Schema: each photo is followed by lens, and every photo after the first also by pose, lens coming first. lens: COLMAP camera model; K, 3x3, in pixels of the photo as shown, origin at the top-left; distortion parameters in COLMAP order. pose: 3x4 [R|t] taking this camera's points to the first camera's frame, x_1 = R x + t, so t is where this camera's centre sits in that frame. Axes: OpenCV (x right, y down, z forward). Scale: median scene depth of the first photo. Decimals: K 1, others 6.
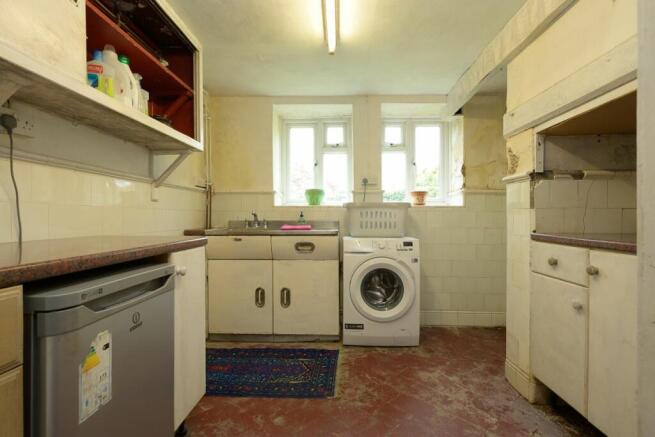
lens RADIAL K [[311.2, 0, 327.0], [0, 311.2, 221.1], [0, 0, 1]] dist [0.000836, 0.000323]
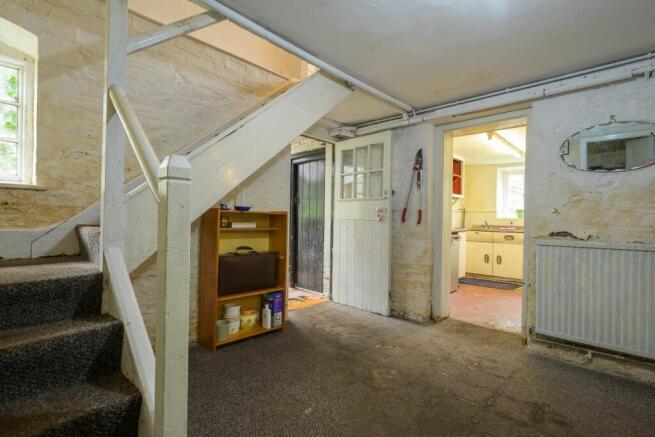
lens RADIAL K [[311.2, 0, 325.5], [0, 311.2, 218.8], [0, 0, 1]] dist [0.000836, 0.000323]
pose [[0.731061, 0.015358, -0.682139, 0.465915], [-0.020007, 0.999799, 0.001068, -0.026875], [0.682019, 0.012867, 0.731221, -1.457298]]
